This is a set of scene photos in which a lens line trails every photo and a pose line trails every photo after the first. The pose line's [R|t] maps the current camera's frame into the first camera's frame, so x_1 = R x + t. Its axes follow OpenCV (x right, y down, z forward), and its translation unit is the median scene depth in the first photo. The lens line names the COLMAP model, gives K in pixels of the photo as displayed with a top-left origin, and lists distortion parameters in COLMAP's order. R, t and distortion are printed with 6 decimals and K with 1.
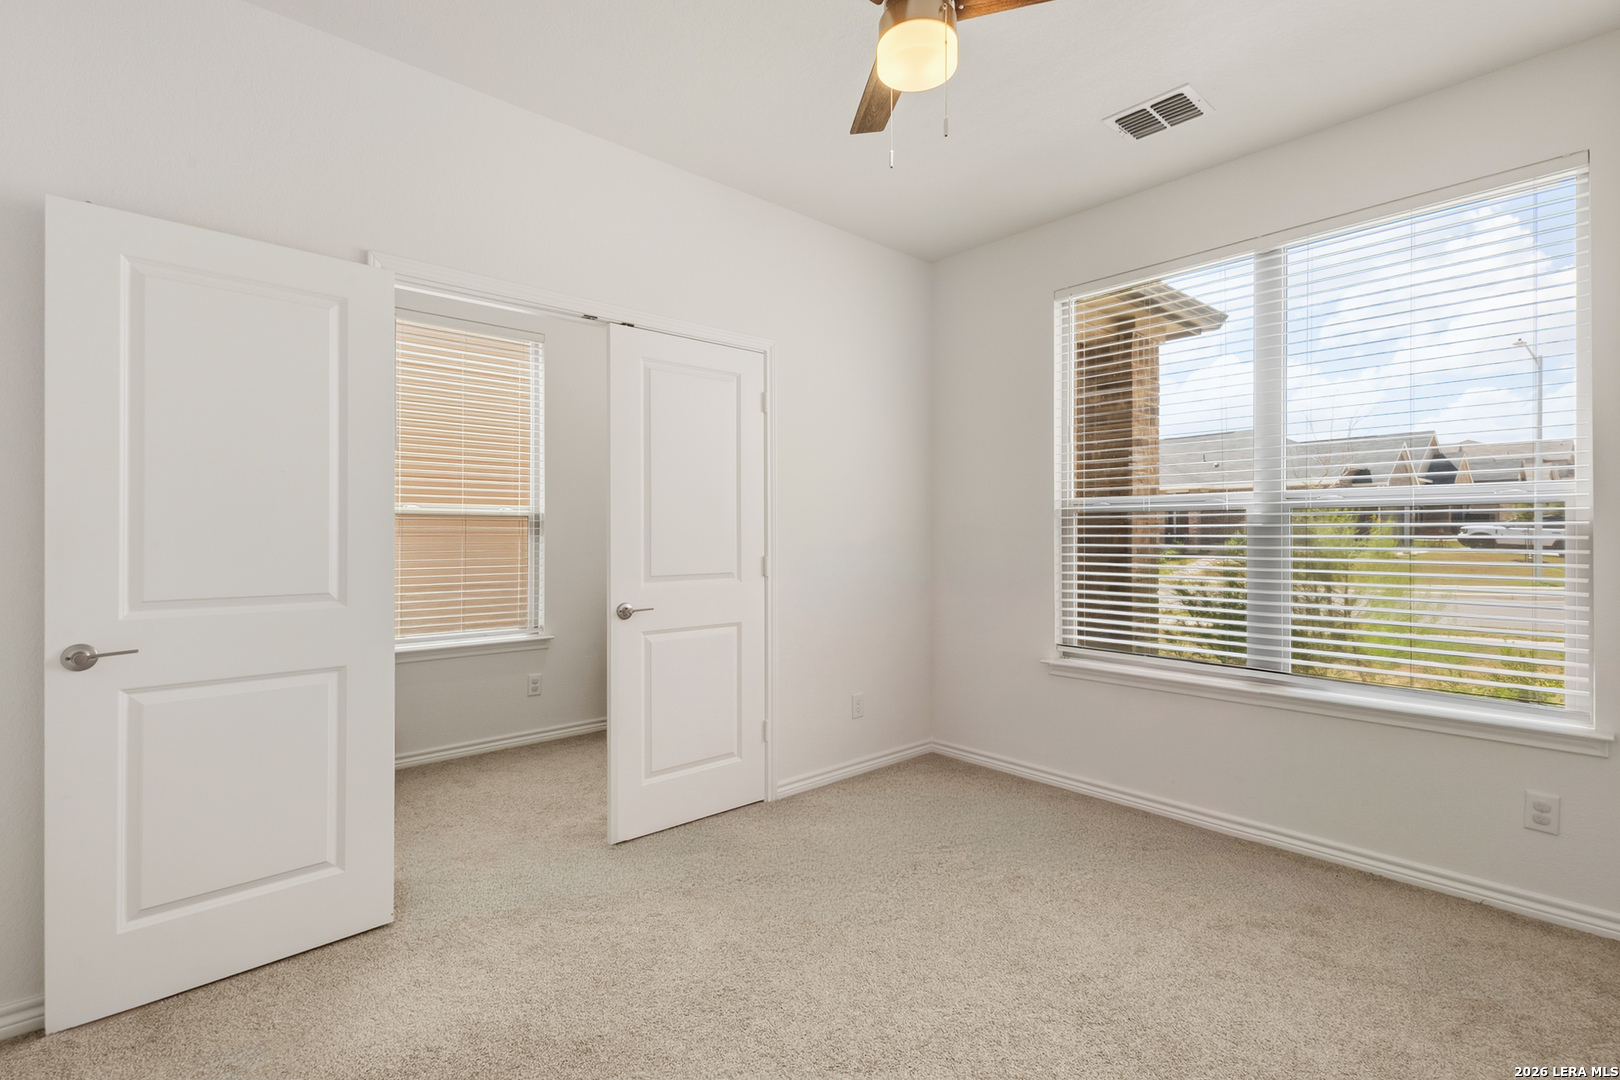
lens RADIAL K [[754.9, 0, 816.3], [0, 754.9, 530.1], [0, 0, 1]] dist [0.013320, -0.002200]
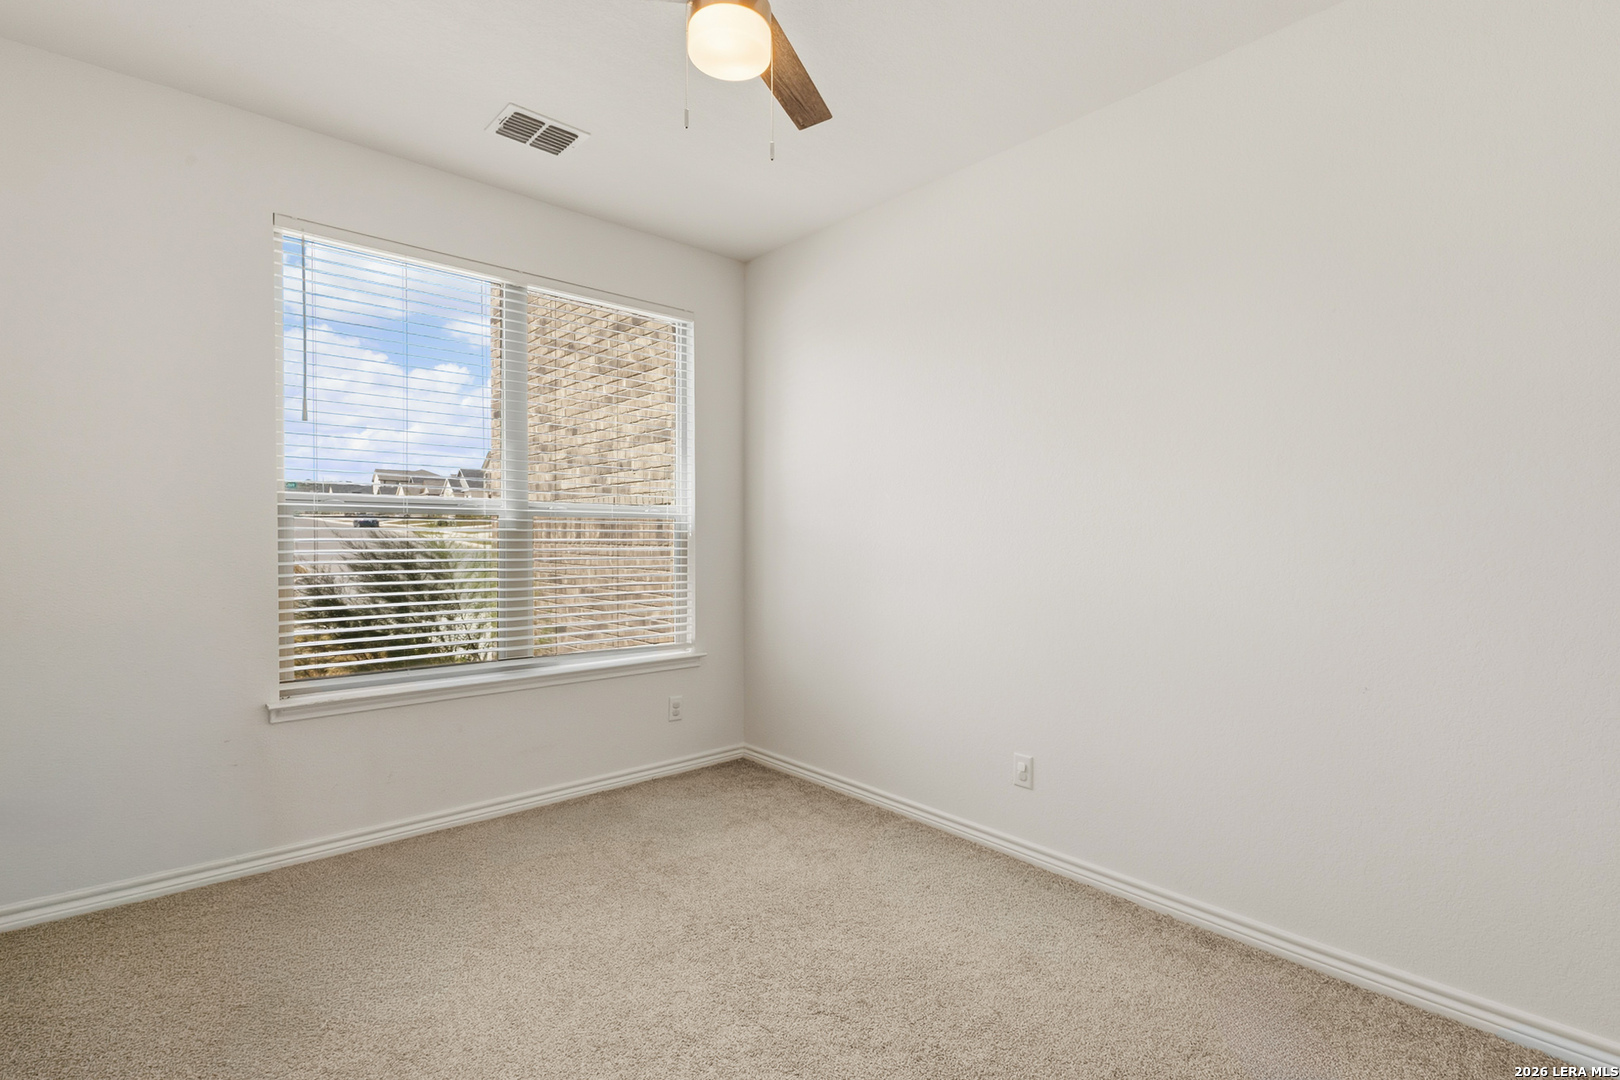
lens RADIAL K [[754.9, 0, 819.7], [0, 754.9, 547.6], [0, 0, 1]] dist [0.013320, -0.002200]
pose [[0.015124, -0.013612, 0.999793, -0.586279], [-0.008158, 0.999872, 0.013736, 0.000668], [-0.999852, -0.008364, 0.015011, 0.599316]]
